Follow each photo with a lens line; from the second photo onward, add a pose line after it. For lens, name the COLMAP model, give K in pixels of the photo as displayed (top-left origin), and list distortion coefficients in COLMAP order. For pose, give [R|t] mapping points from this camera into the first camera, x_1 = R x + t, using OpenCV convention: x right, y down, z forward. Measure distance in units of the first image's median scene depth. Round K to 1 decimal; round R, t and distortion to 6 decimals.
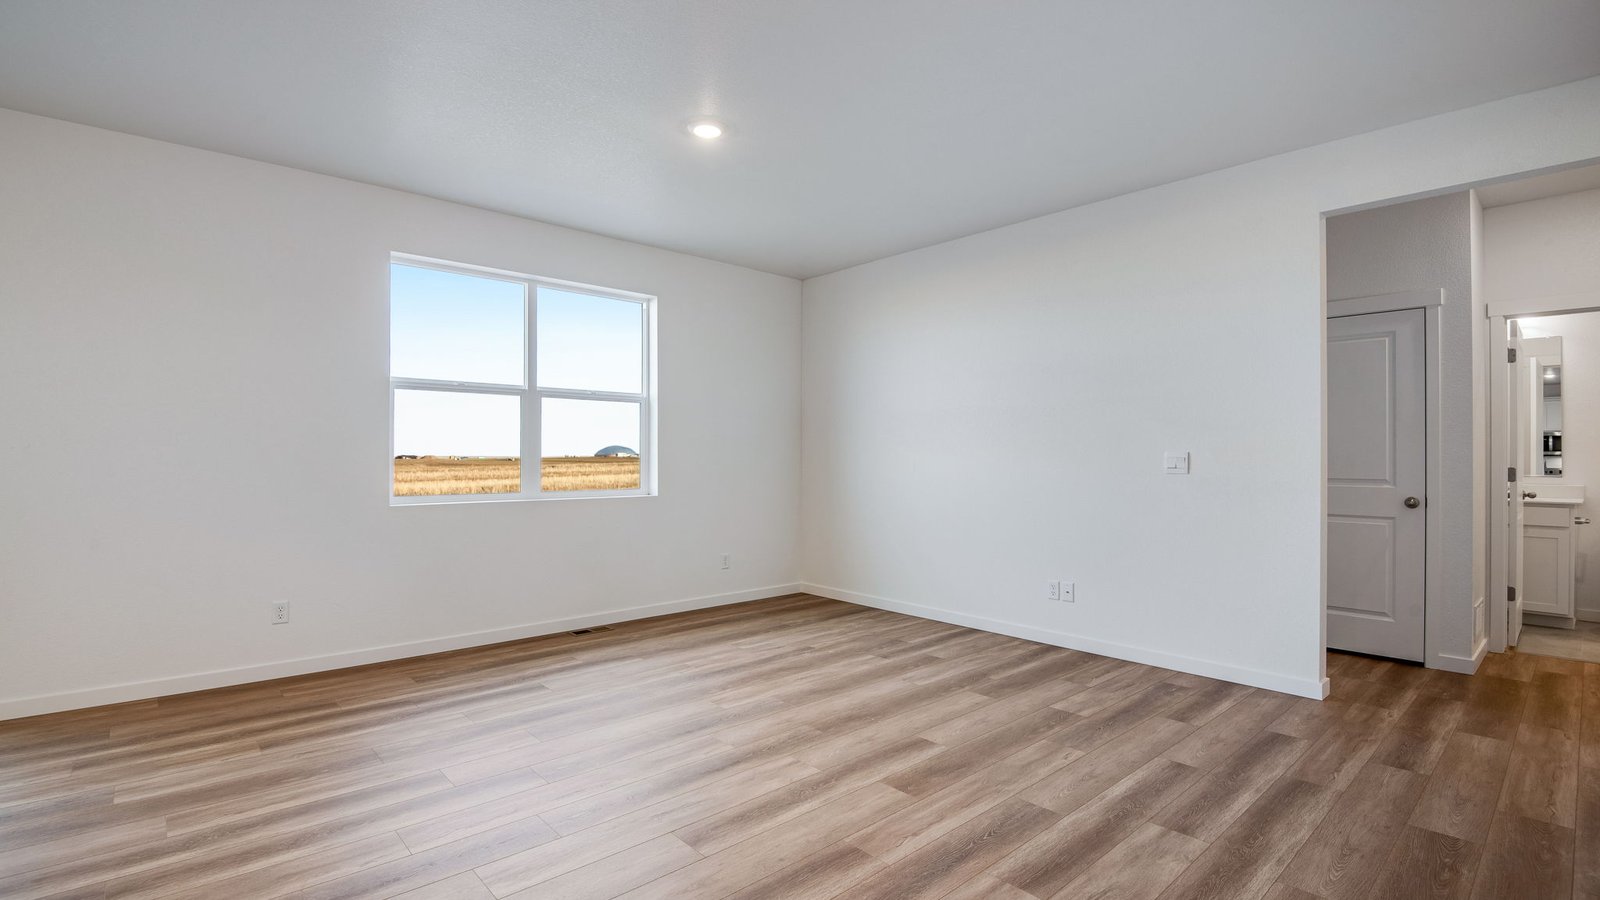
lens RADIAL K [[736.9, 0, 800.0], [0, 736.9, 450.0], [0, 0, 1]] dist [0.024592, -0.024452]
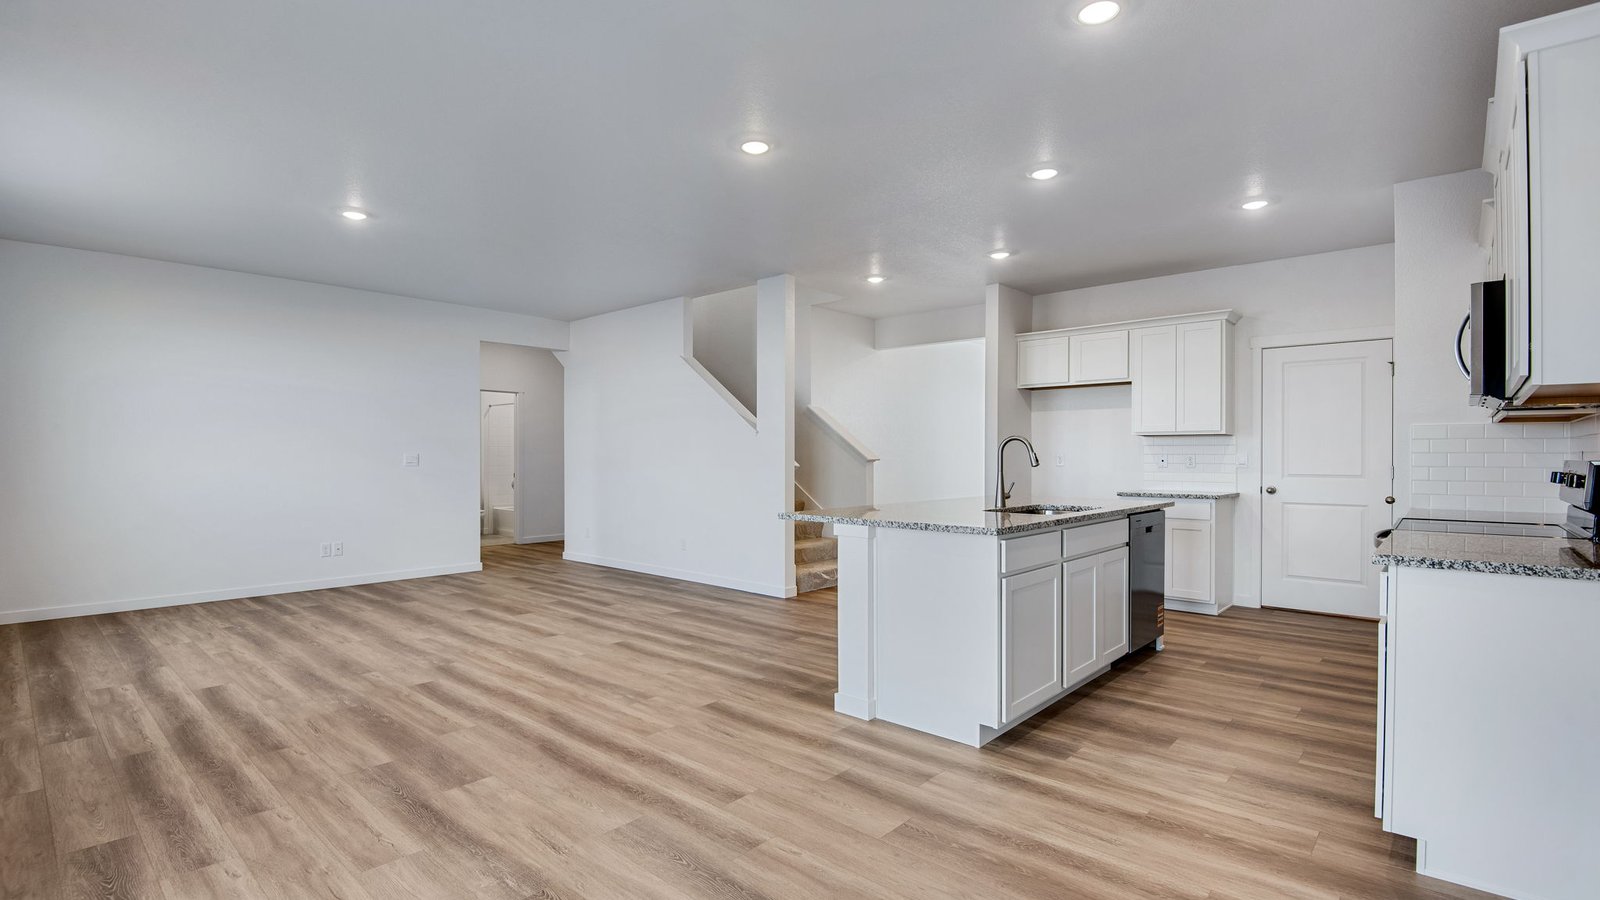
lens RADIAL K [[770.3, 0, 800.0], [0, 770.3, 450.0], [0, 0, 1]] dist [-0.032188, -0.000639]
pose [[-0.122989, -0.001027, 0.992407, -1.310102], [-0.006999, 0.999975, 0.000167, -0.002245], [-0.992383, -0.006925, -0.122993, 0.314077]]
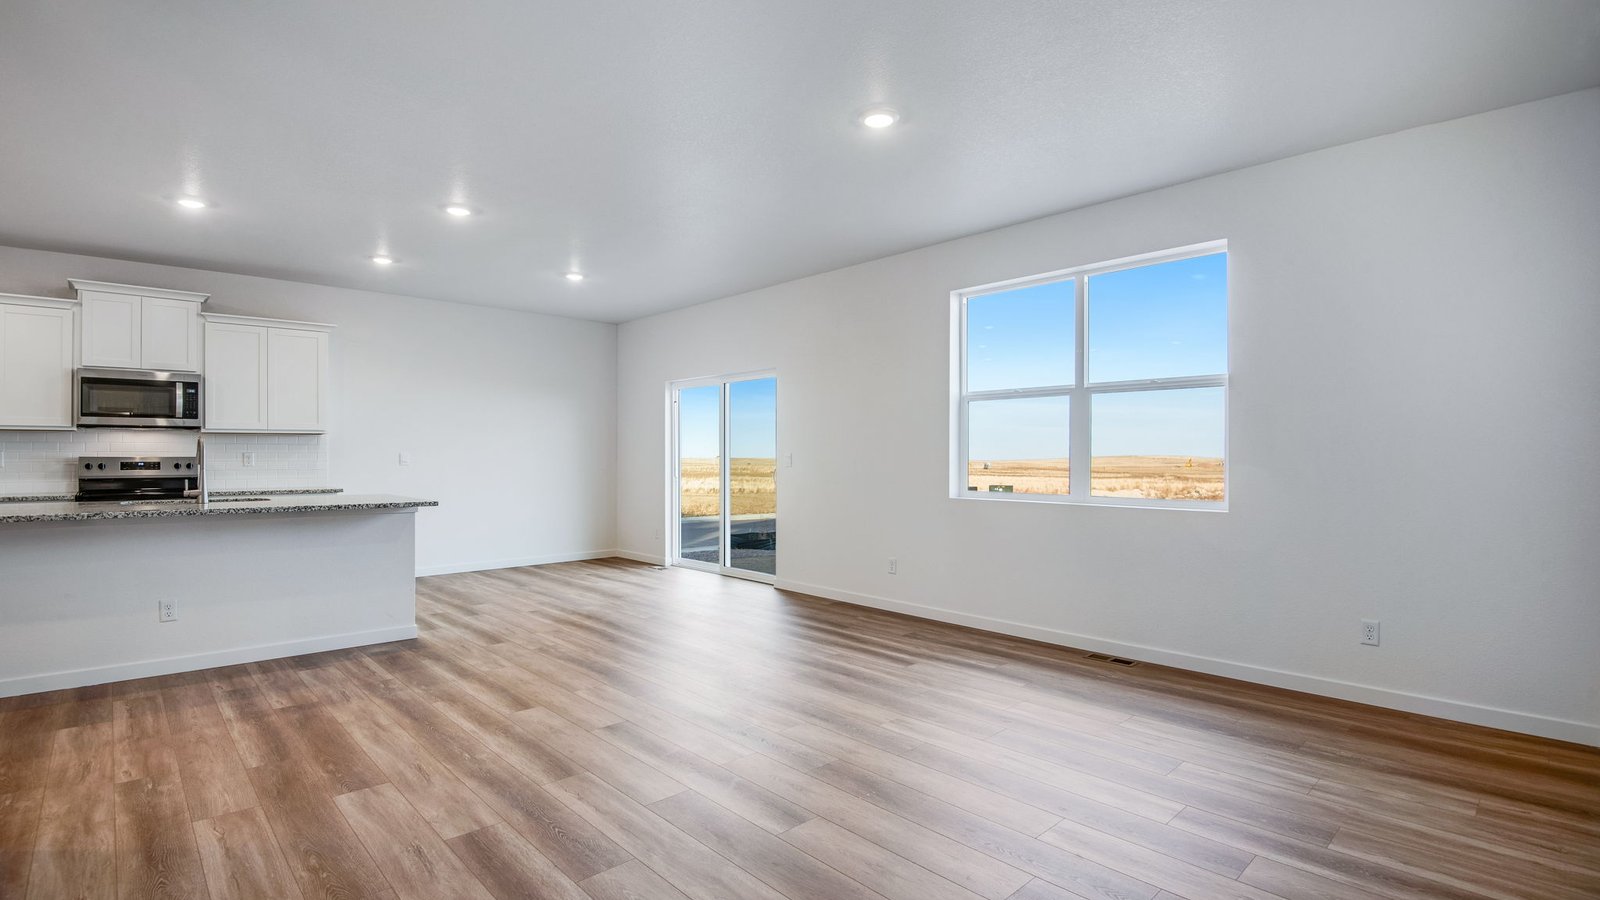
lens RADIAL K [[739.7, 0, 764.4], [0, 739.7, 454.9], [0, 0, 1]] dist [-0.032537, -0.000585]
pose [[0.005488, -0.001427, -0.999984, 0.691079], [0.000040, 0.999999, -0.001426, 0.006435], [0.999985, -0.000032, 0.005488, 0.704456]]
